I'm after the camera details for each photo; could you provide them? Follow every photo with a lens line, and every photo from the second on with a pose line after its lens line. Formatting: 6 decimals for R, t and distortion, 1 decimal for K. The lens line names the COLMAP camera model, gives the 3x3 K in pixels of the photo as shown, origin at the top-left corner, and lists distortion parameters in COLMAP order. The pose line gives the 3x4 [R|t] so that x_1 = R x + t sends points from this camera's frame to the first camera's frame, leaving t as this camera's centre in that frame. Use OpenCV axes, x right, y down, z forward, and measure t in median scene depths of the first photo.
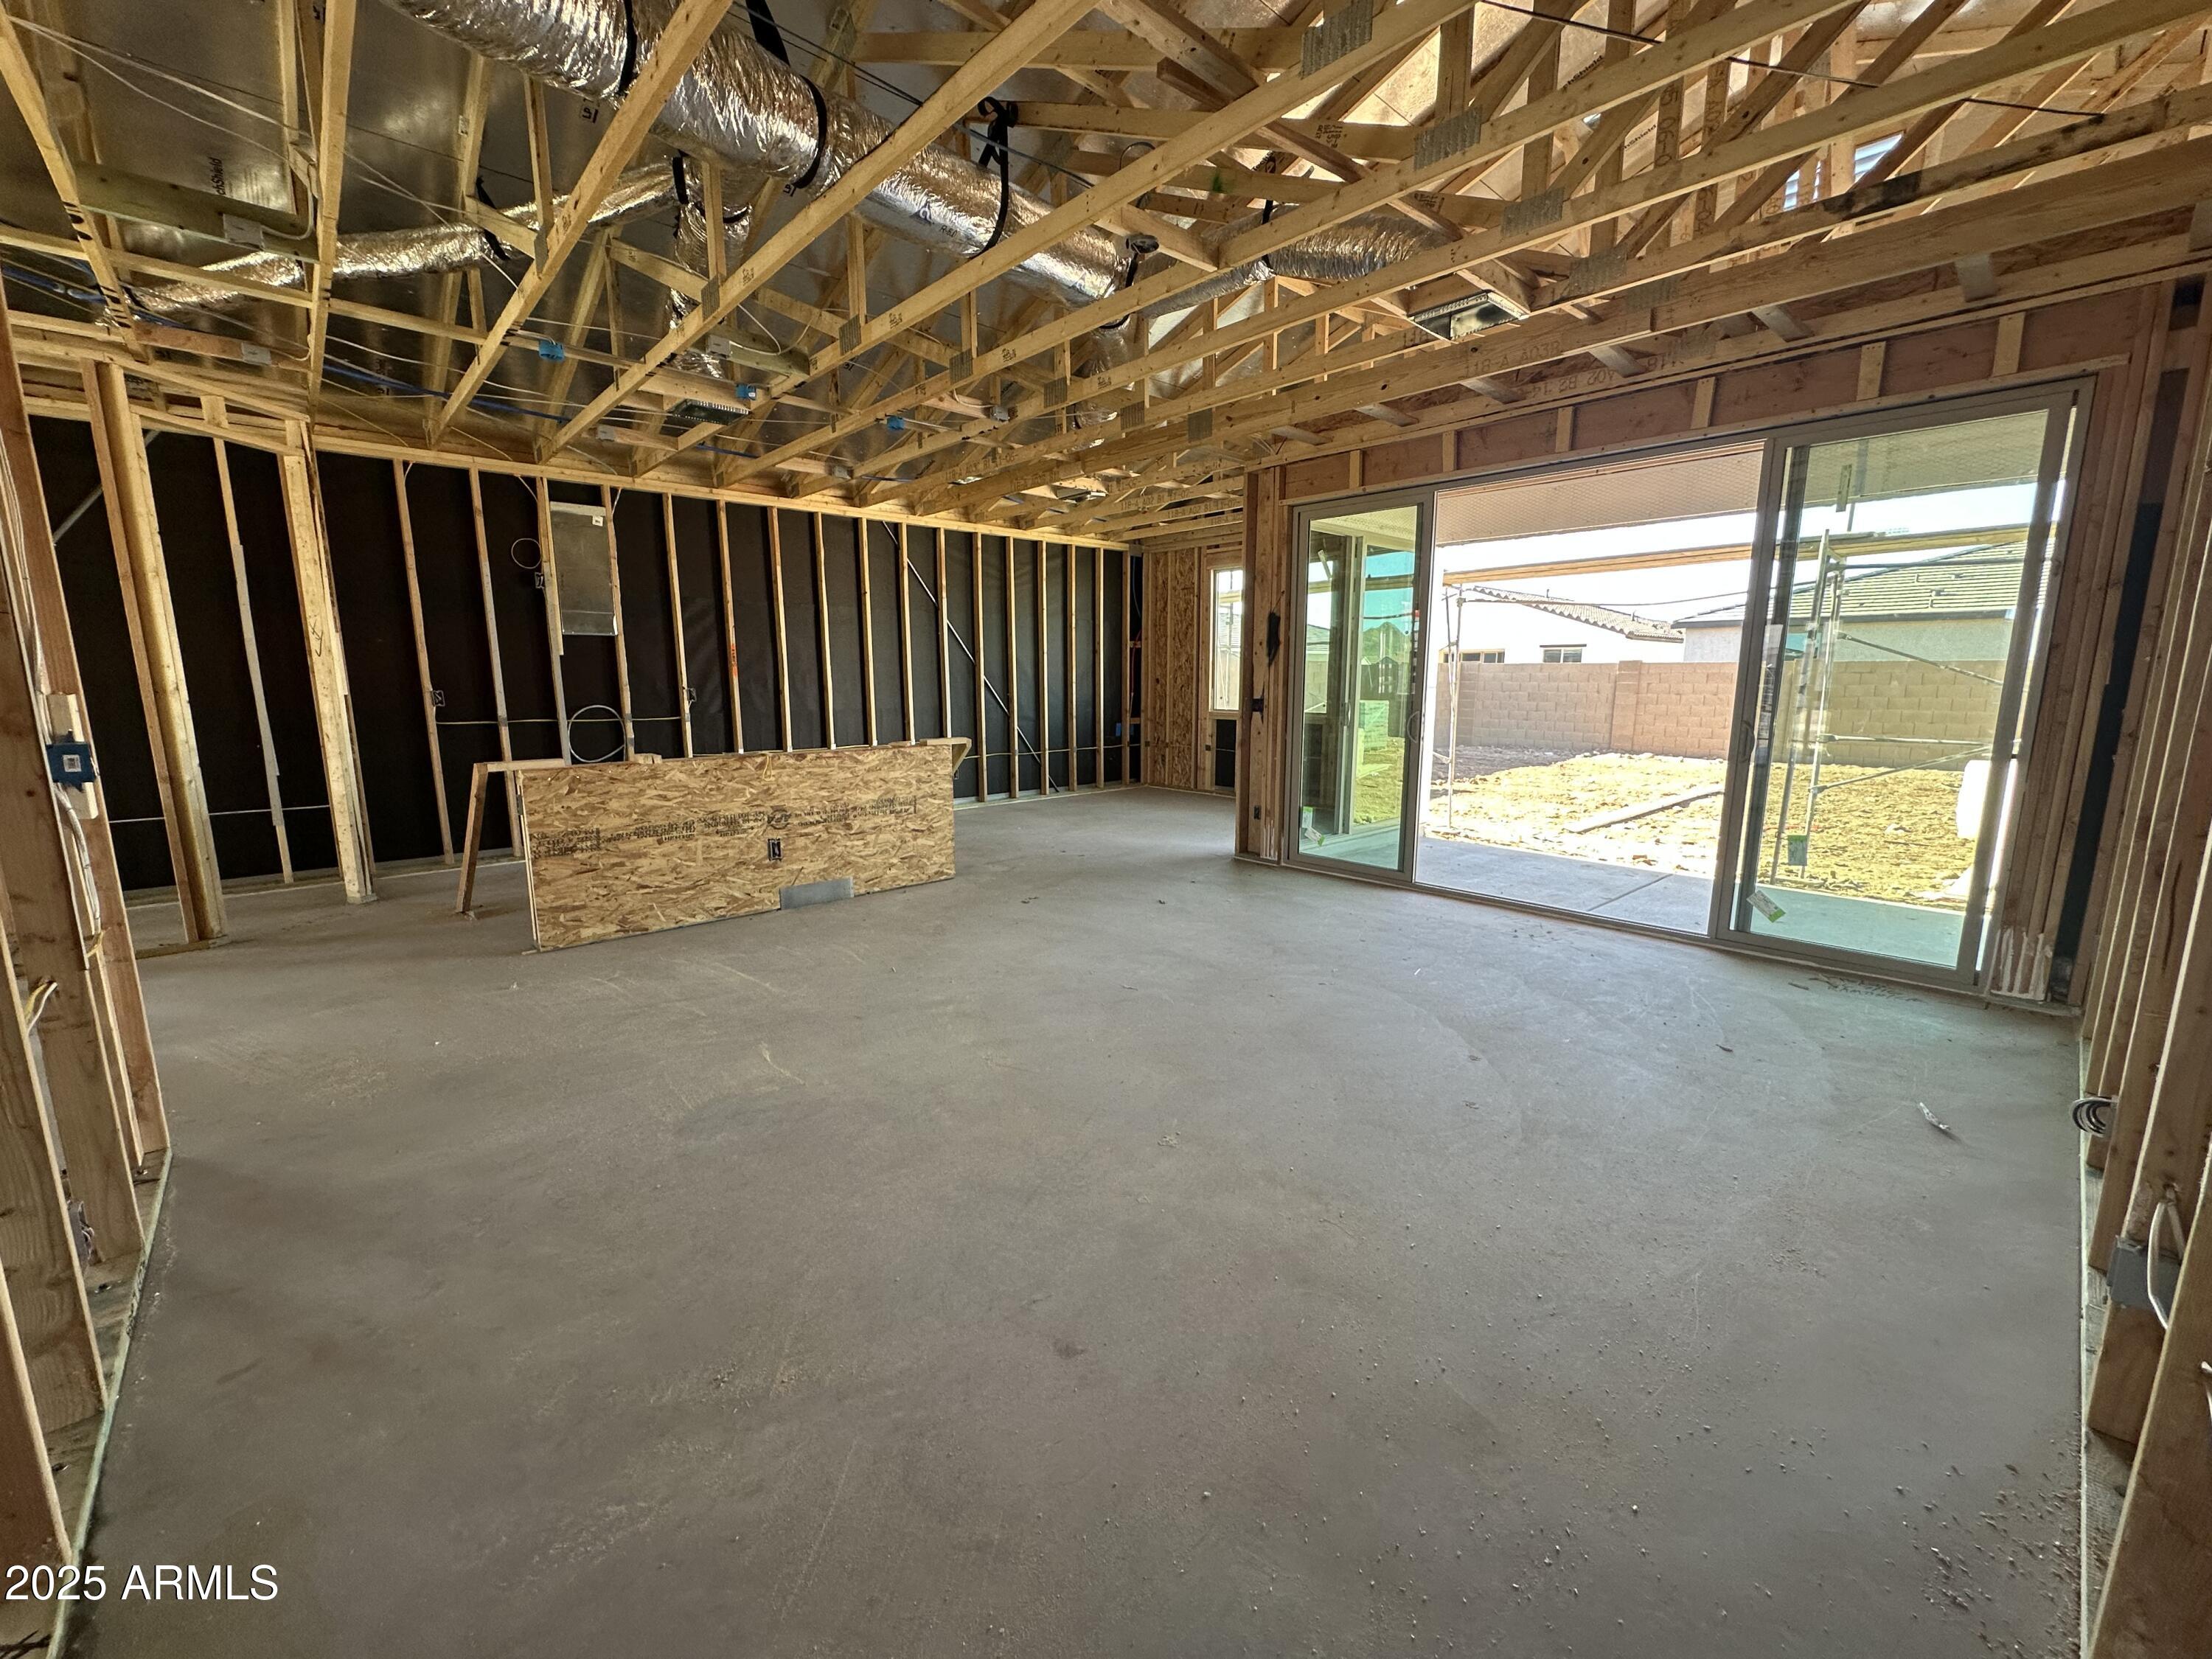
lens RADIAL K [[876.3, 0, 1106.0], [0, 876.3, 829.5], [0, 0, 1]] dist [-0.000367, -0.000008]
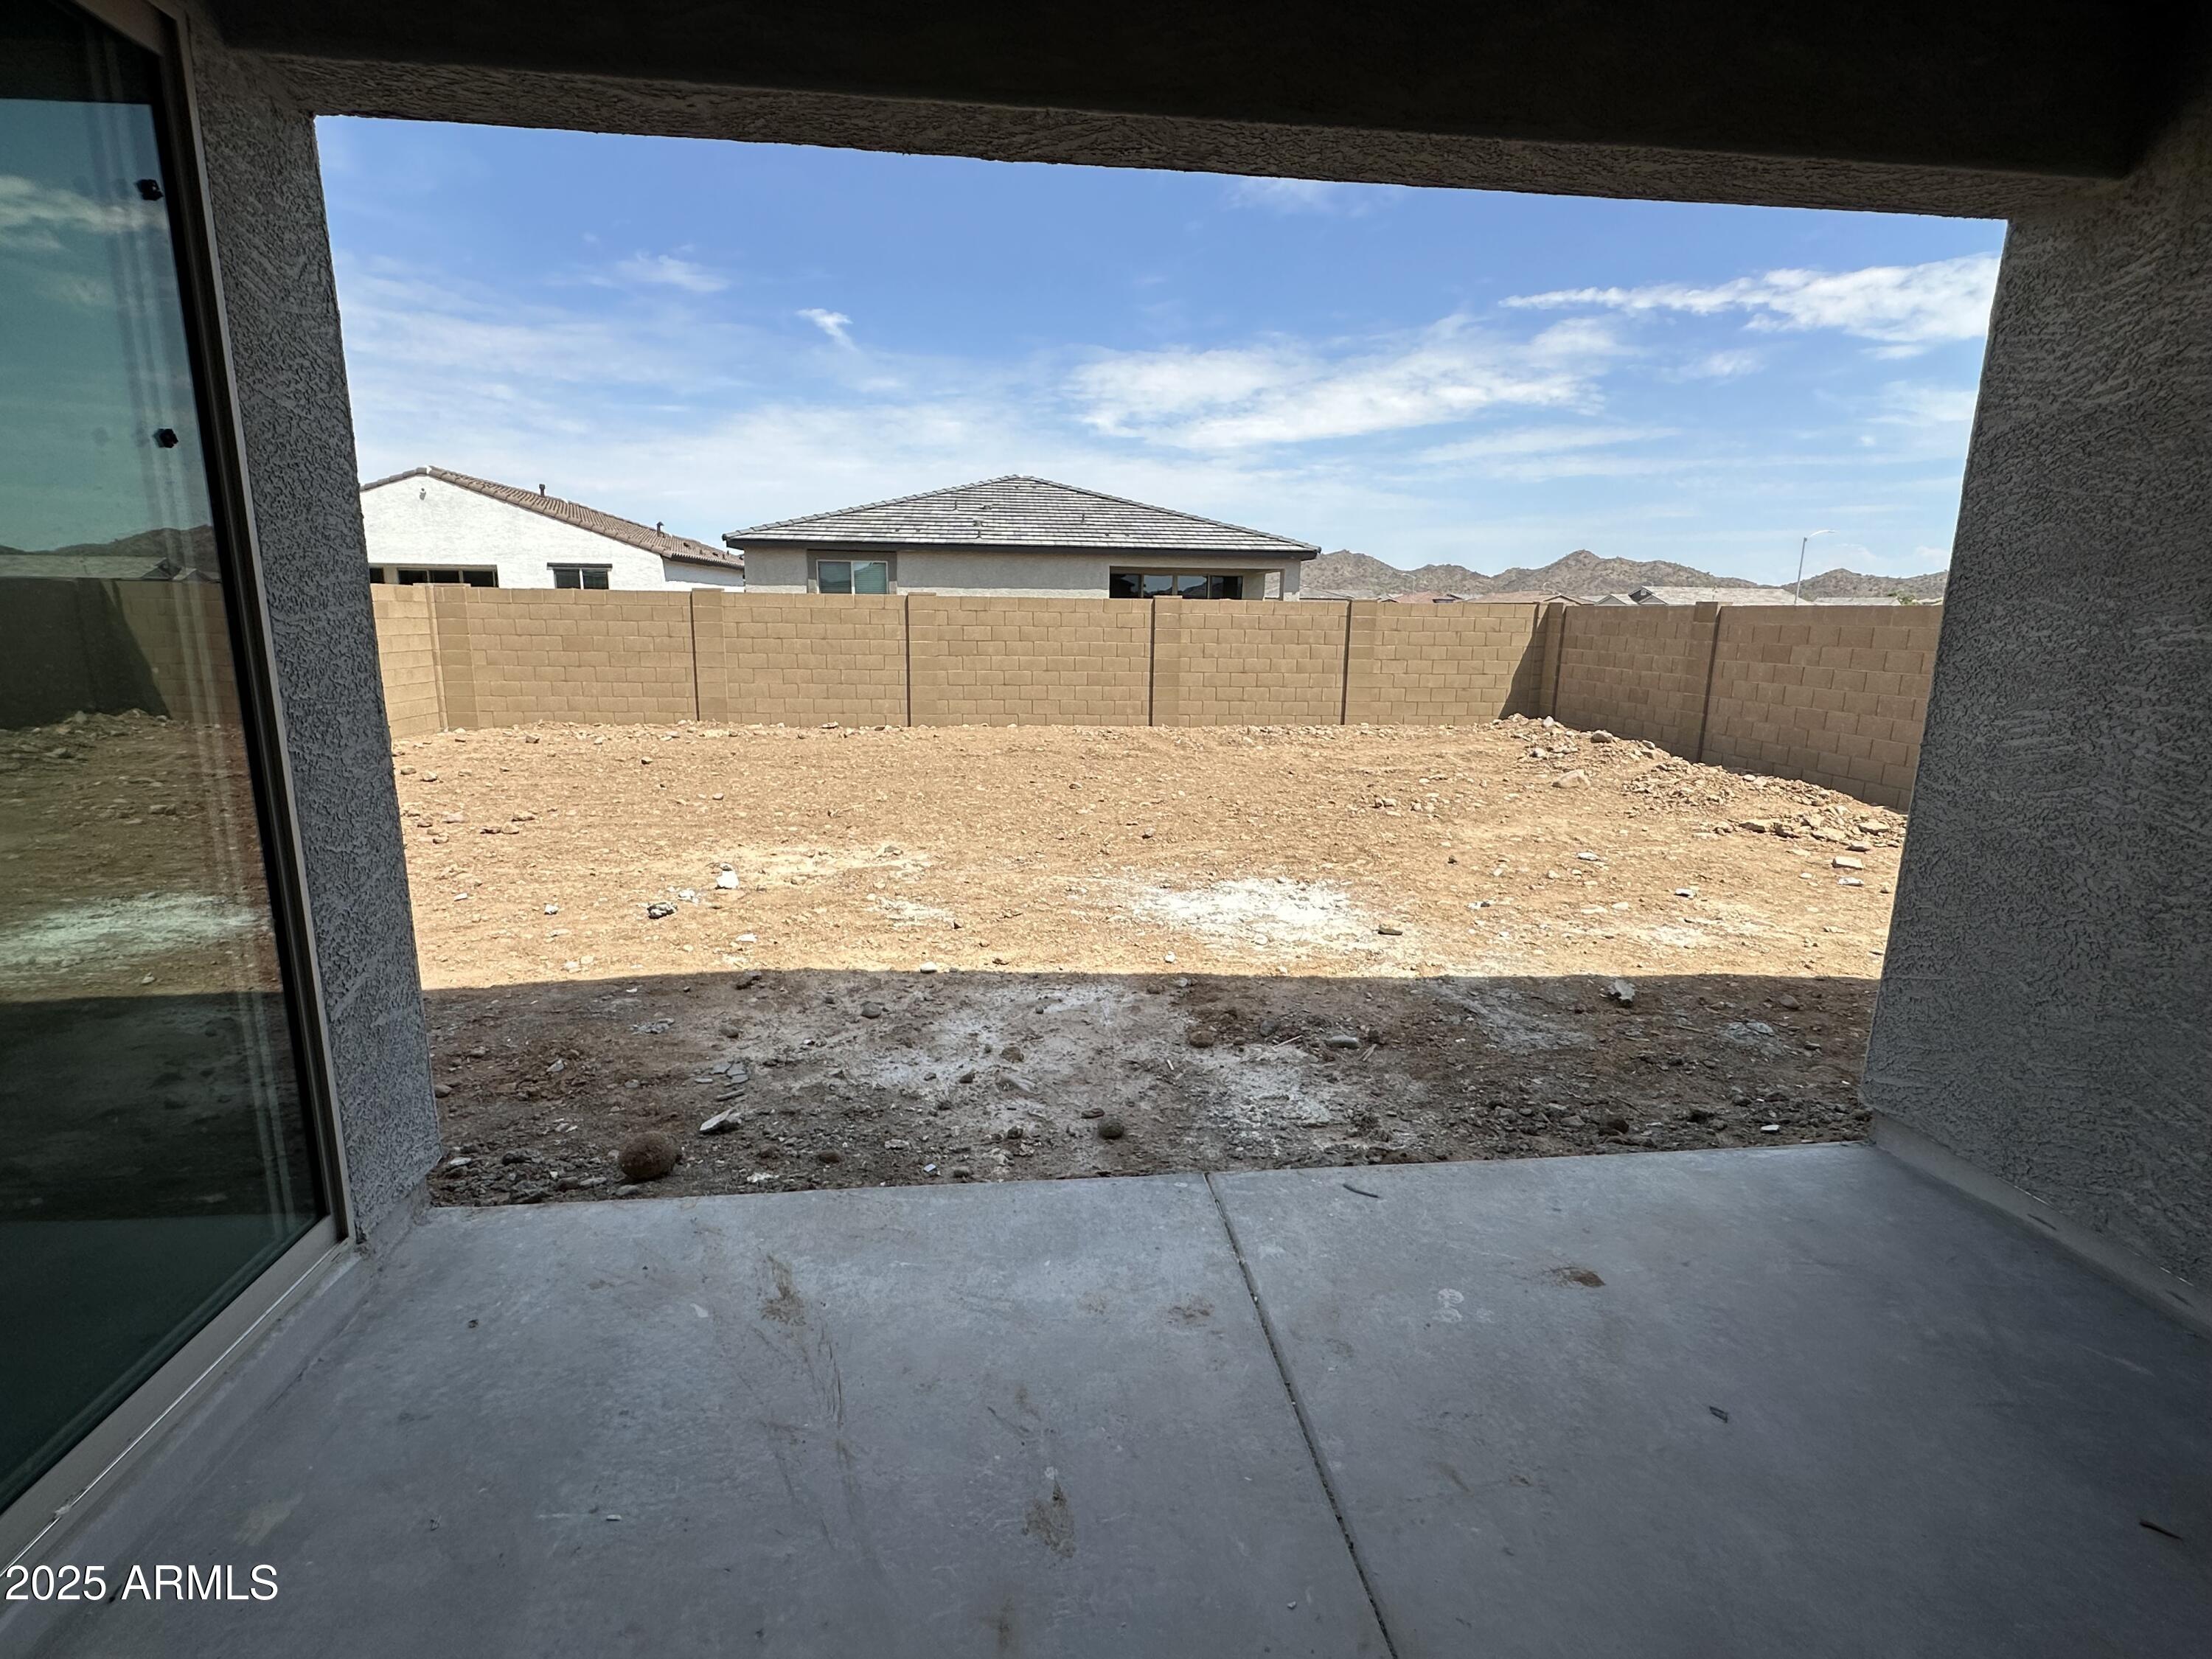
lens RADIAL K [[1047.9, 0, 1106.0], [0, 1047.9, 829.5], [0, 0, 1]] dist [-0.004415, 0.000581]
pose [[0.587061, -0.159421, 0.793690, 0.249424], [0.129123, 0.986306, 0.102603, -0.124747], [-0.799178, 0.042249, 0.599607, 0.643675]]
